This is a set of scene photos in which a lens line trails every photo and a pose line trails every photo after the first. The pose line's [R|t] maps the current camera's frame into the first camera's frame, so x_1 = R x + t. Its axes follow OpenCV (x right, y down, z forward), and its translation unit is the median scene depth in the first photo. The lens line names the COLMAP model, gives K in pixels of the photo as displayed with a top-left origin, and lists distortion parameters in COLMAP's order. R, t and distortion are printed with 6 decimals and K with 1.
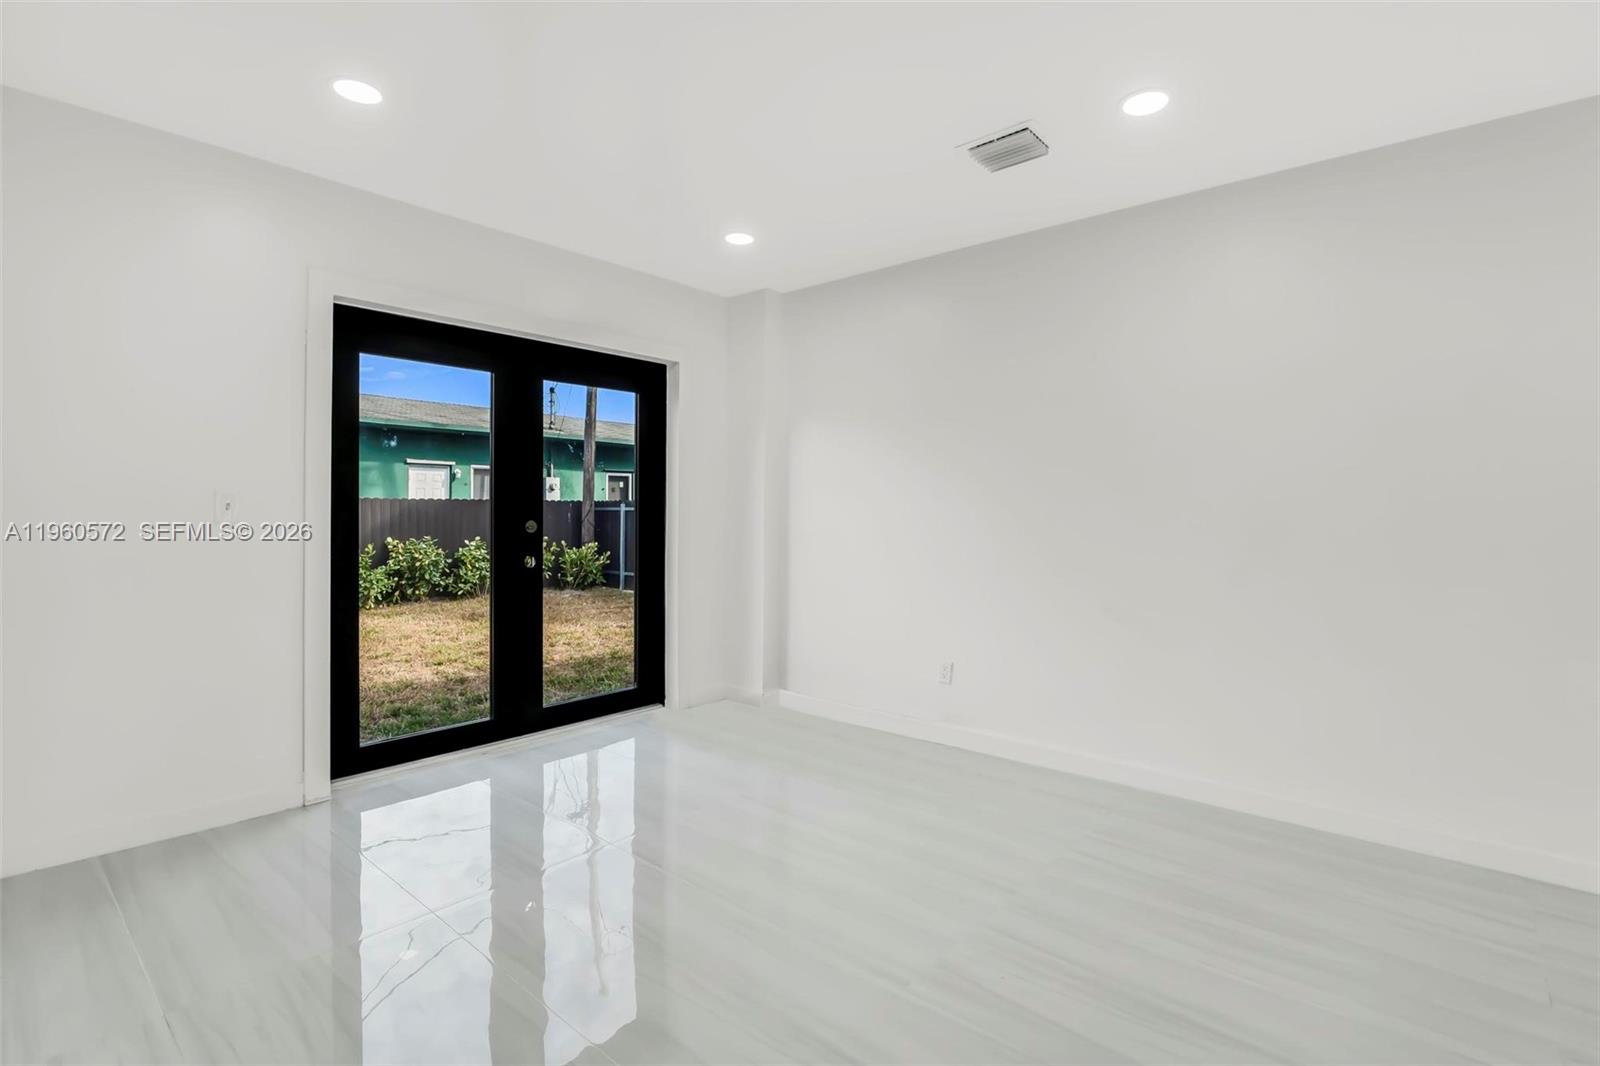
lens RADIAL K [[751.9, 0, 801.6], [0, 751.9, 516.6], [0, 0, 1]] dist [-0.011873, 0.001216]
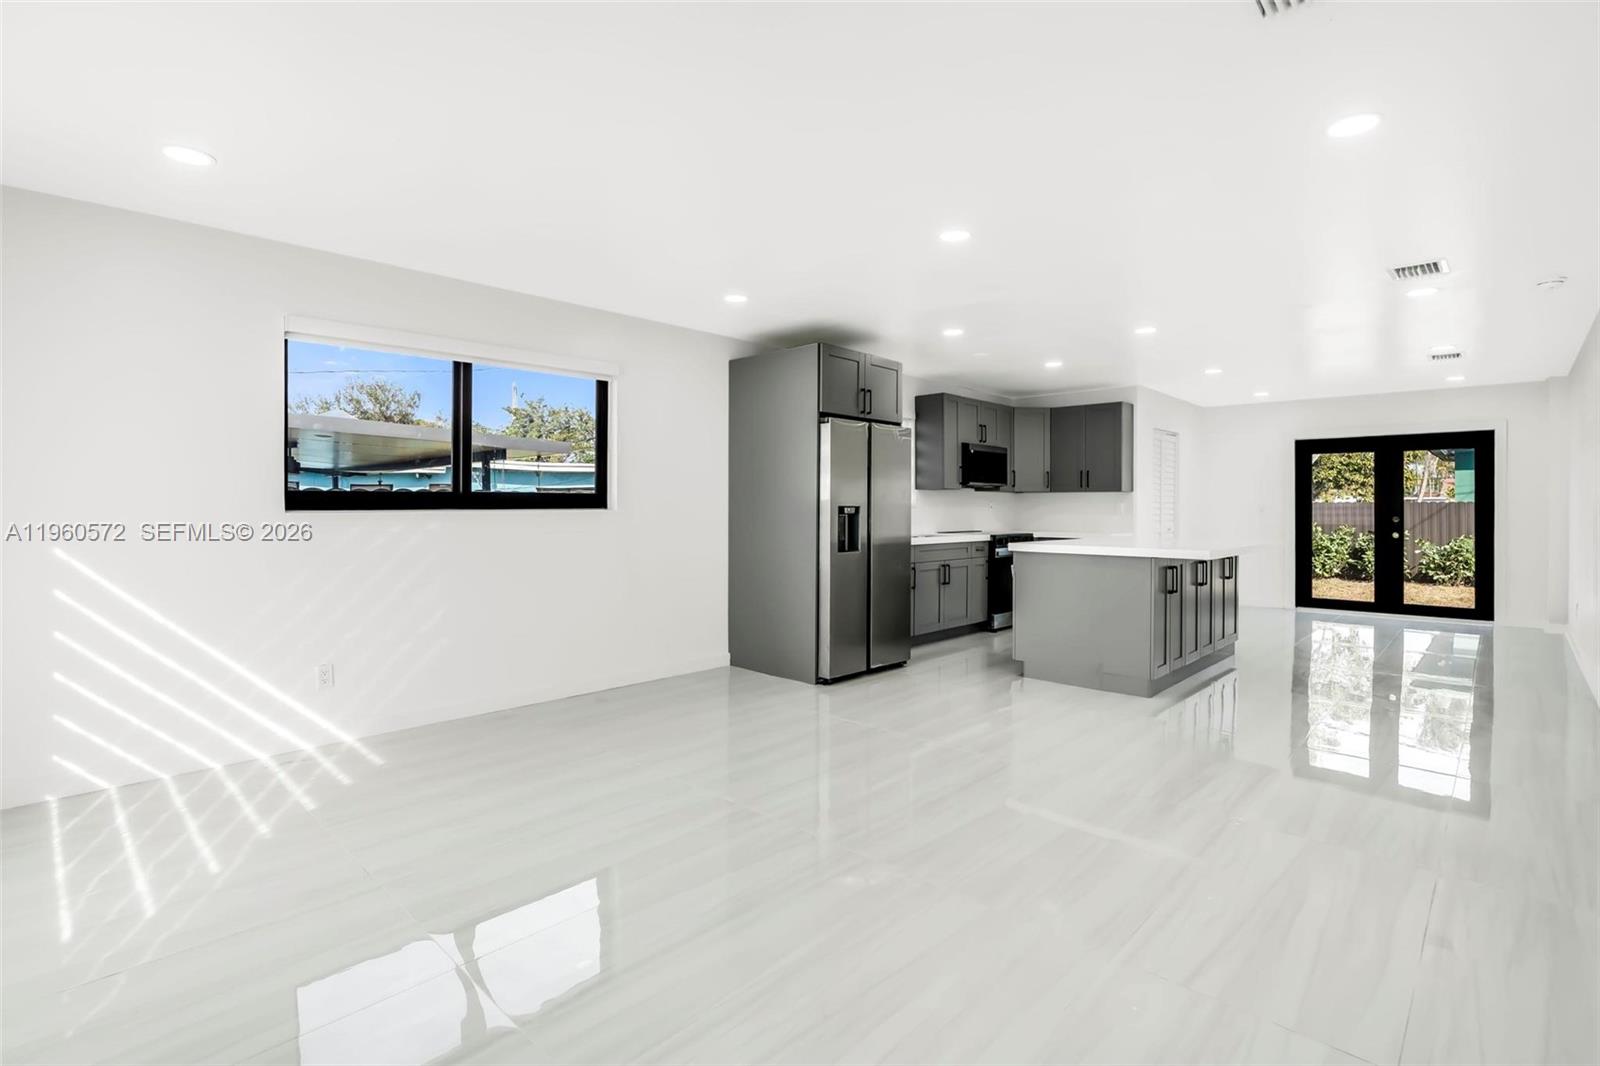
lens RADIAL K [[754.4, 0, 803.3], [0, 754.4, 507.0], [0, 0, 1]] dist [-0.010740, 0.000453]
pose [[-0.029658, -0.008100, -0.999527, 1.869334], [-0.014081, 0.999871, -0.007685, 0.017379], [0.999461, 0.013846, -0.029768, -0.651592]]
